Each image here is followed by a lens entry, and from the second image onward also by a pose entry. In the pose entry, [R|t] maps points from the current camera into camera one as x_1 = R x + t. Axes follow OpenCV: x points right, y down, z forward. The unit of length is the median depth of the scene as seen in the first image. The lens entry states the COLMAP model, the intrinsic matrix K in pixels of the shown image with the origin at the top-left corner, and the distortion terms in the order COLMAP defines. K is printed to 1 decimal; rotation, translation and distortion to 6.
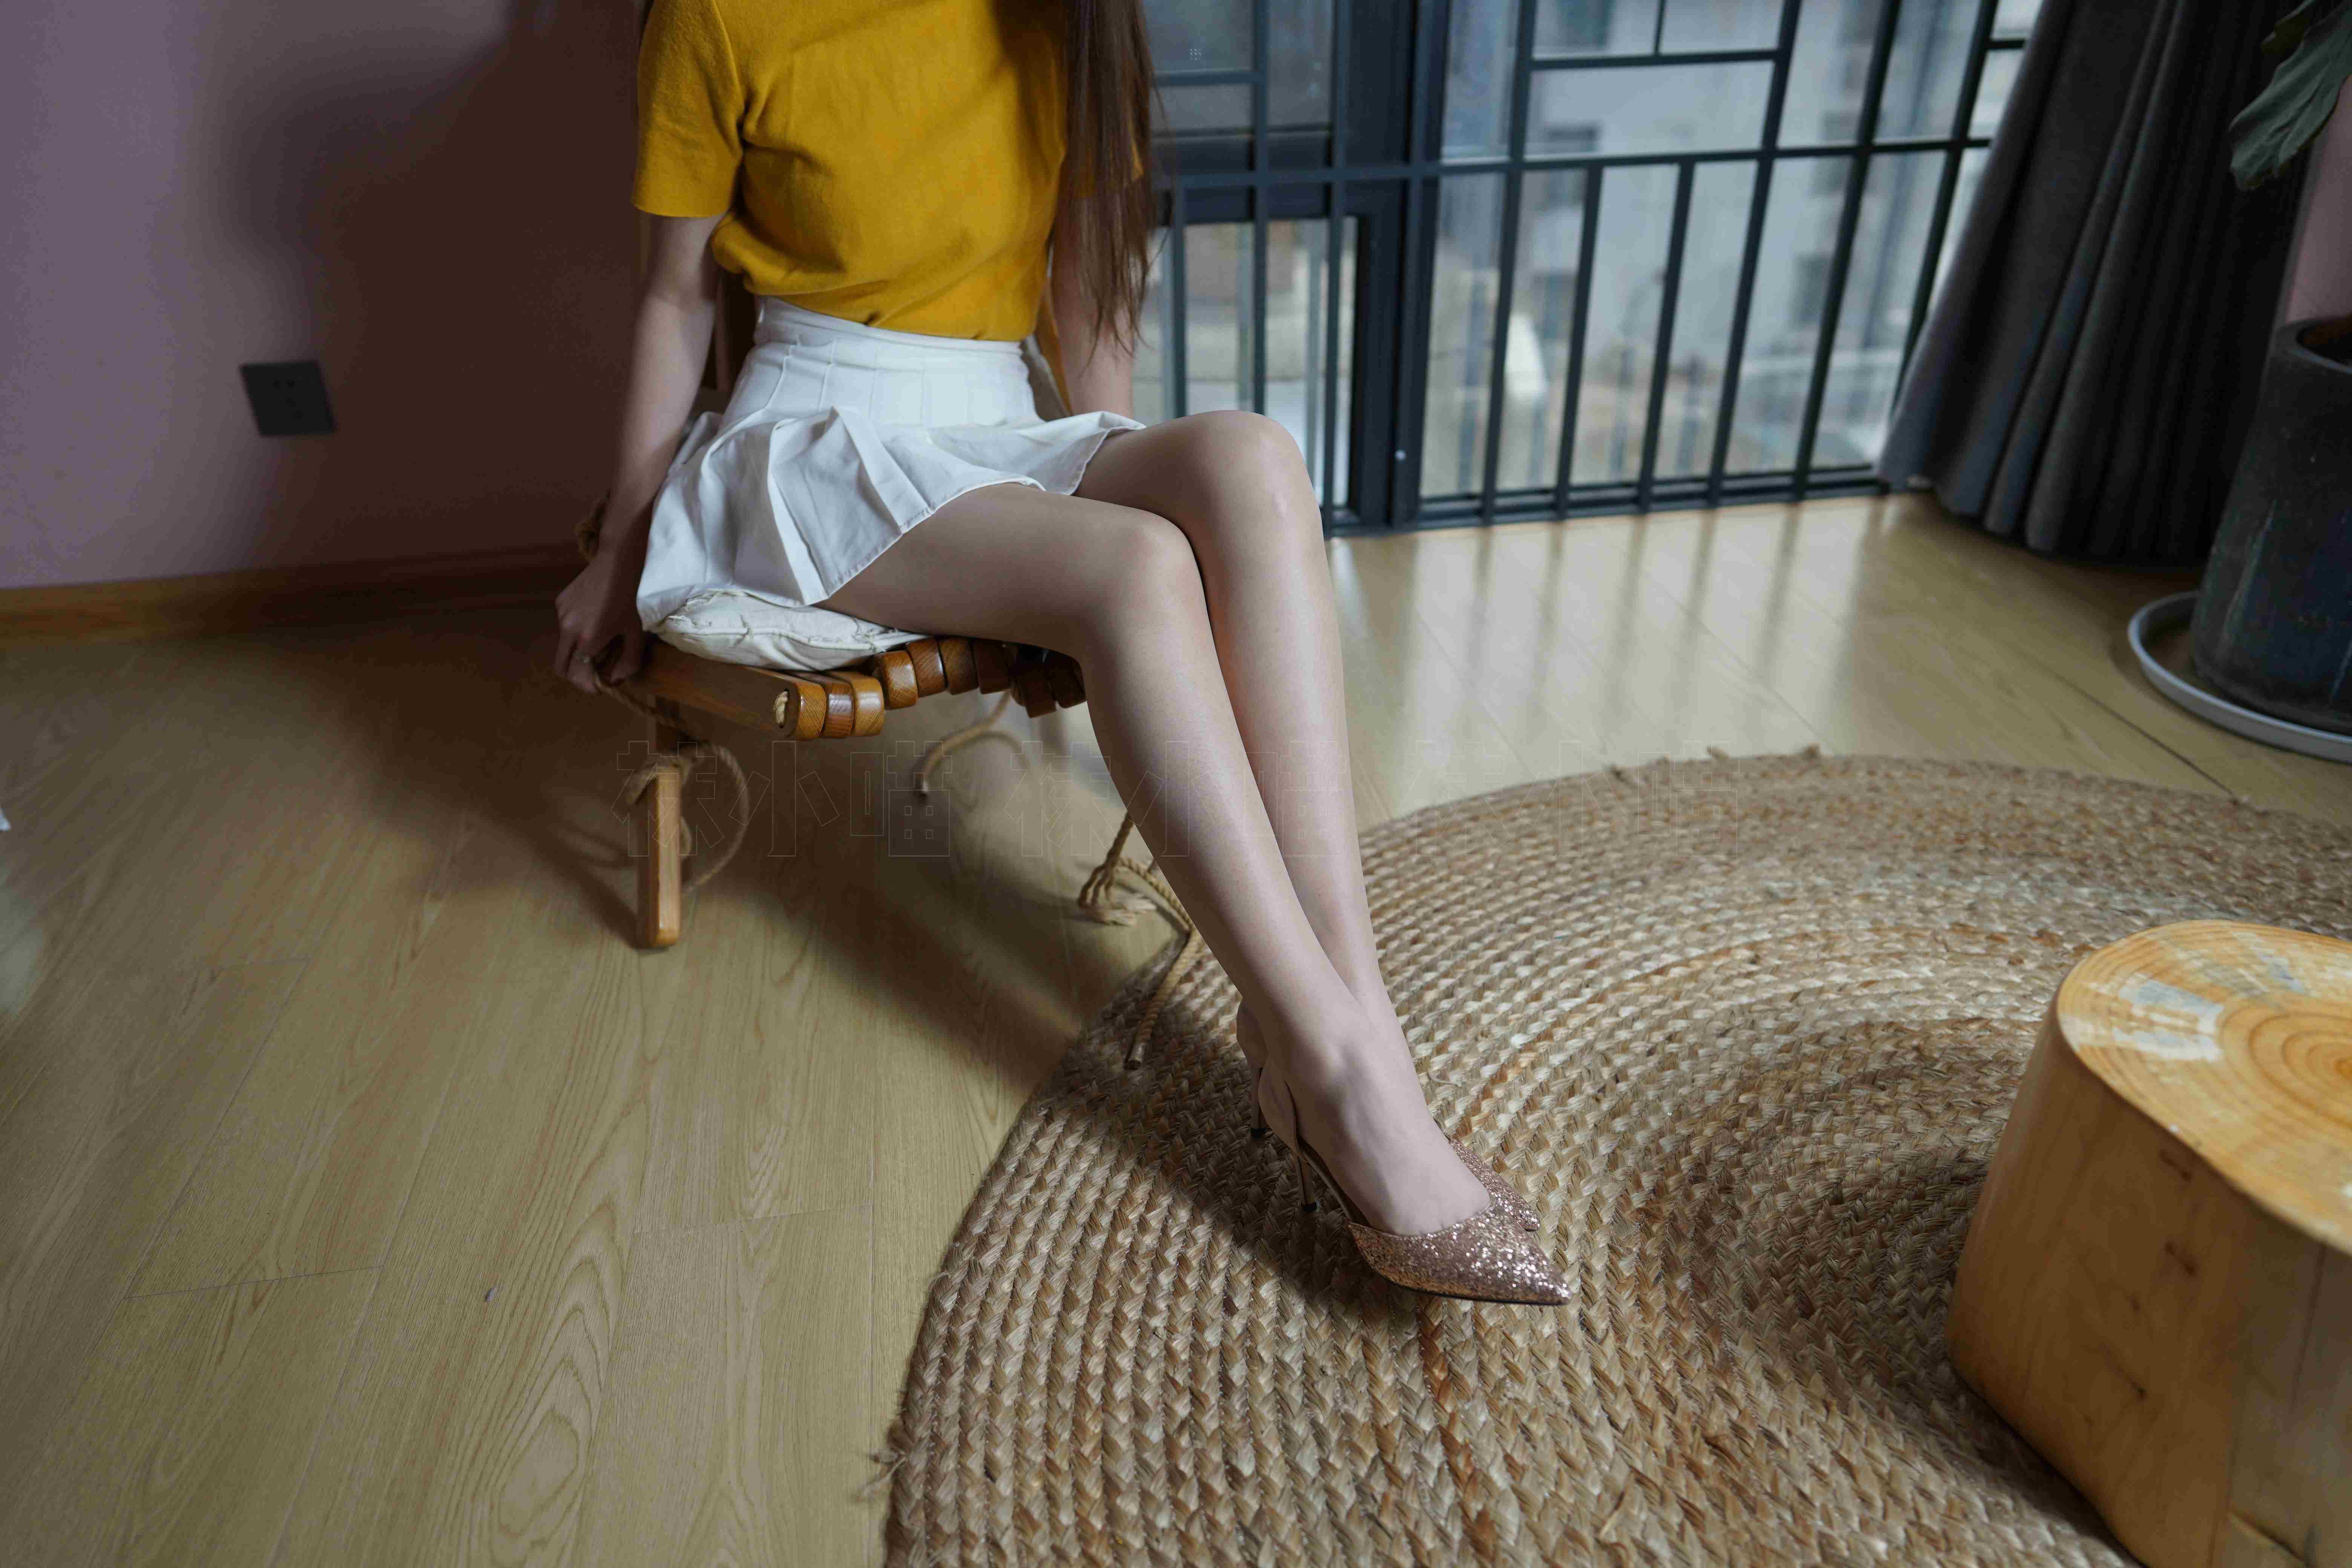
lens RADIAL K [[1579.2, 0, 1158.3], [0, 1579.2, 797.3], [0, 0, 1]] dist [-0.037907, 0.052209]
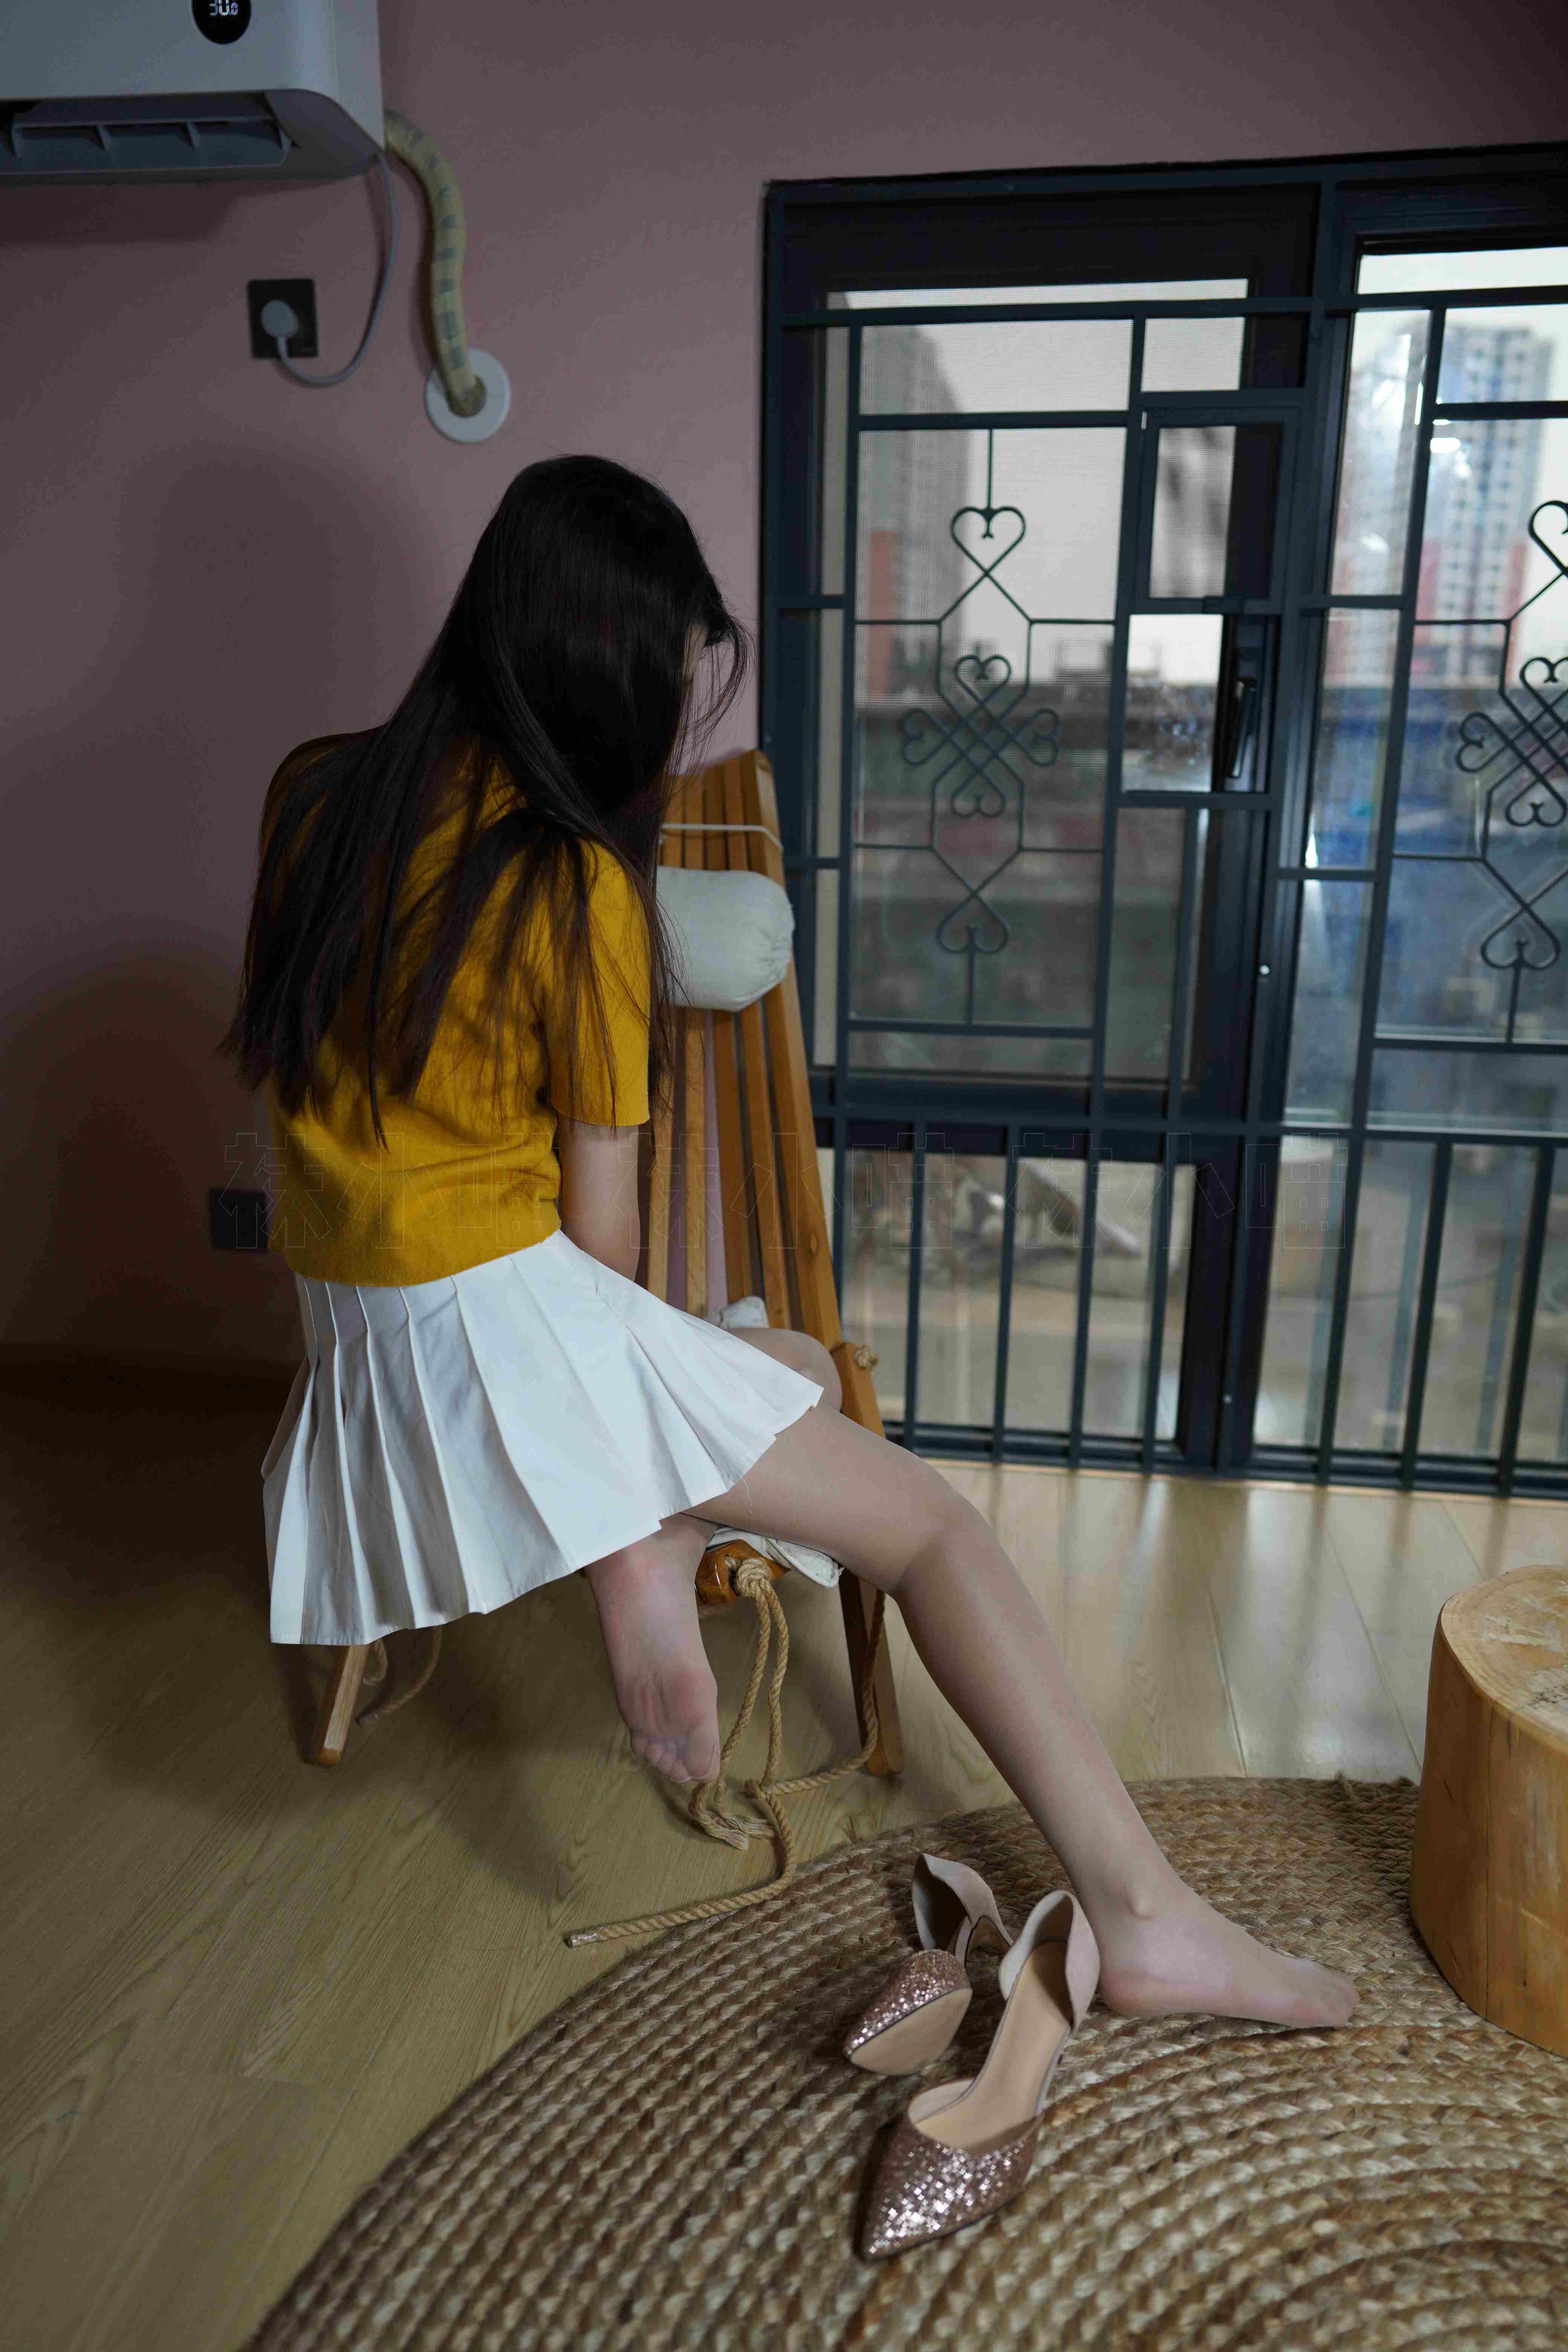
lens RADIAL K [[1579.2, 0, 779.2], [0, 1579.2, 1190.9], [0, 0, 1]] dist [-0.037907, 0.052209]
pose [[0.953129, 0.106025, -0.283378, 0.257637], [-0.183058, 0.947798, -0.261091, -0.057054], [0.240903, 0.300728, 0.922783, -0.012023]]
